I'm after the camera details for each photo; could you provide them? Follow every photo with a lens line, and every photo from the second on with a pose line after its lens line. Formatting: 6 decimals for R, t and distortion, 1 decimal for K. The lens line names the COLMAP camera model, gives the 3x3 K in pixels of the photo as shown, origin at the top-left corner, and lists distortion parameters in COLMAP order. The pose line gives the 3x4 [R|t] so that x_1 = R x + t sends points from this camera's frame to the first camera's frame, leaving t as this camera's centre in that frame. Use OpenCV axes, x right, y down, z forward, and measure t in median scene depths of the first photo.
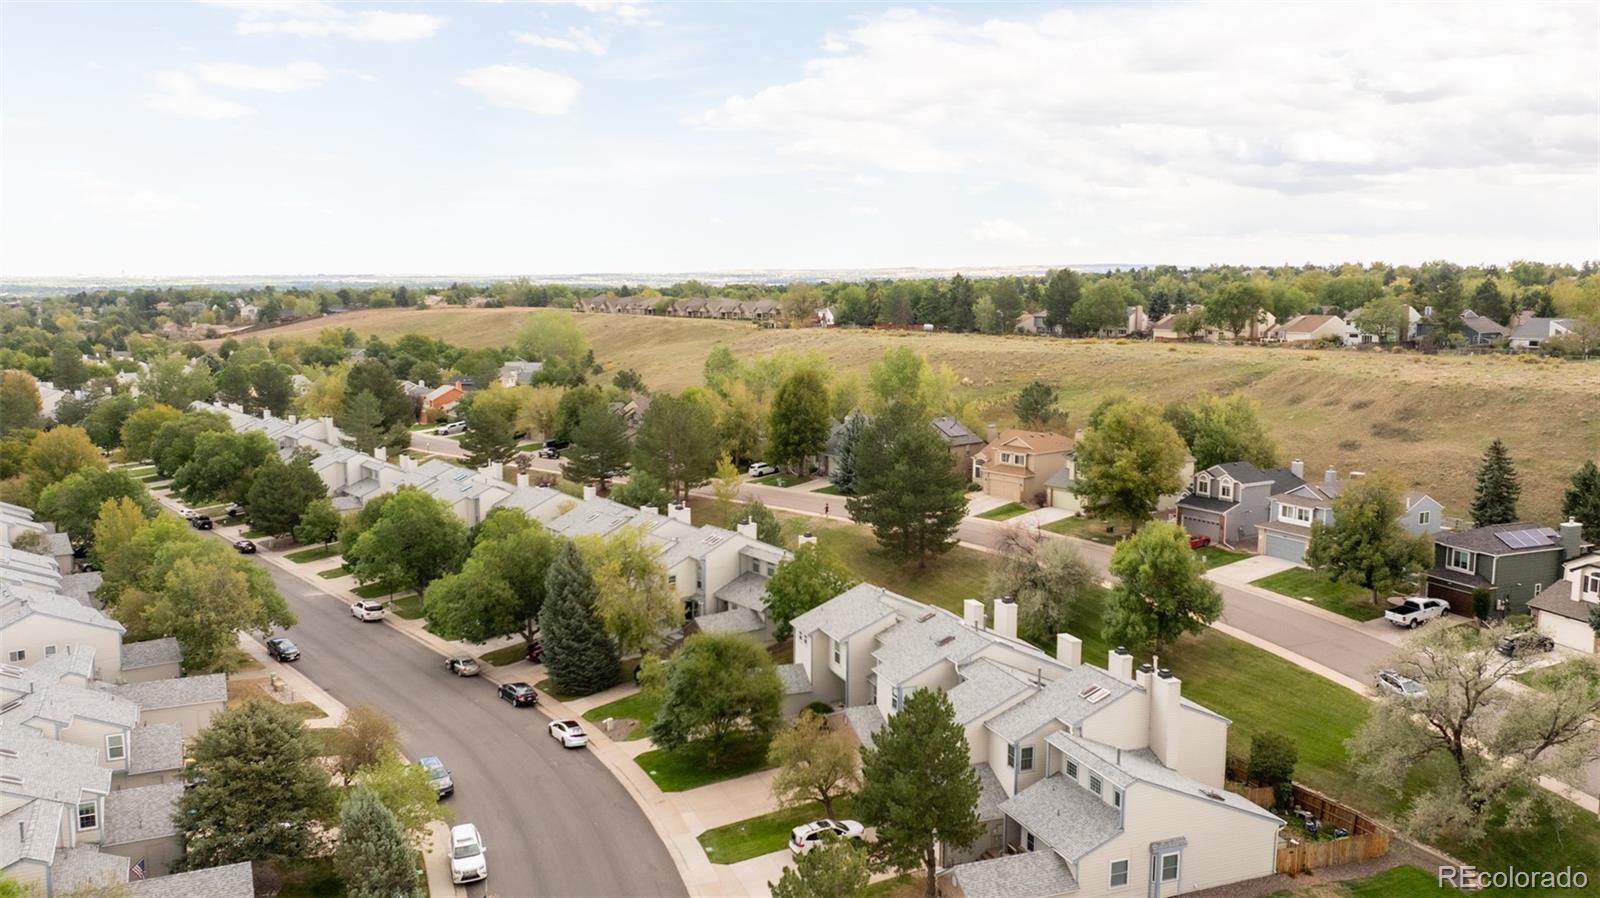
lens RADIAL K [[1283.2, 0, 800.2], [0, 1283.2, 451.6], [0, 0, 1]] dist [-0.028975, 0.001032]
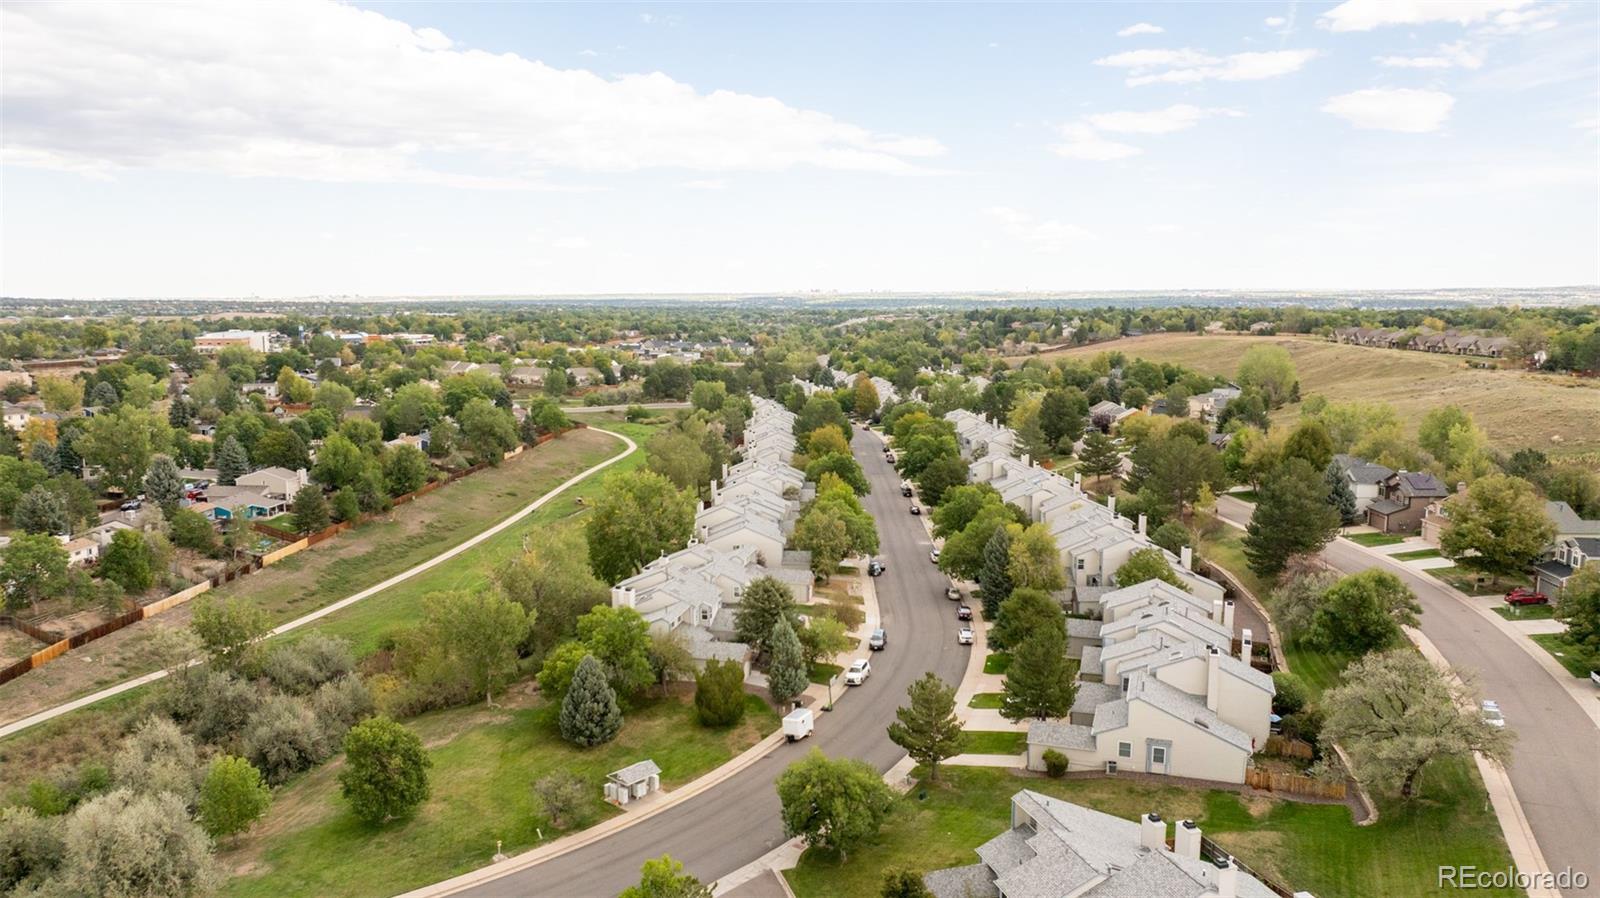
lens RADIAL K [[1150.8, 0, 800.9], [0, 1150.8, 455.2], [0, 0, 1]] dist [0.031695, 0.013821]
pose [[0.770693, 0.087611, -0.631155, 0.090048], [-0.081598, 0.995917, 0.038606, -0.009509], [0.631961, 0.021748, 0.774695, -0.051986]]
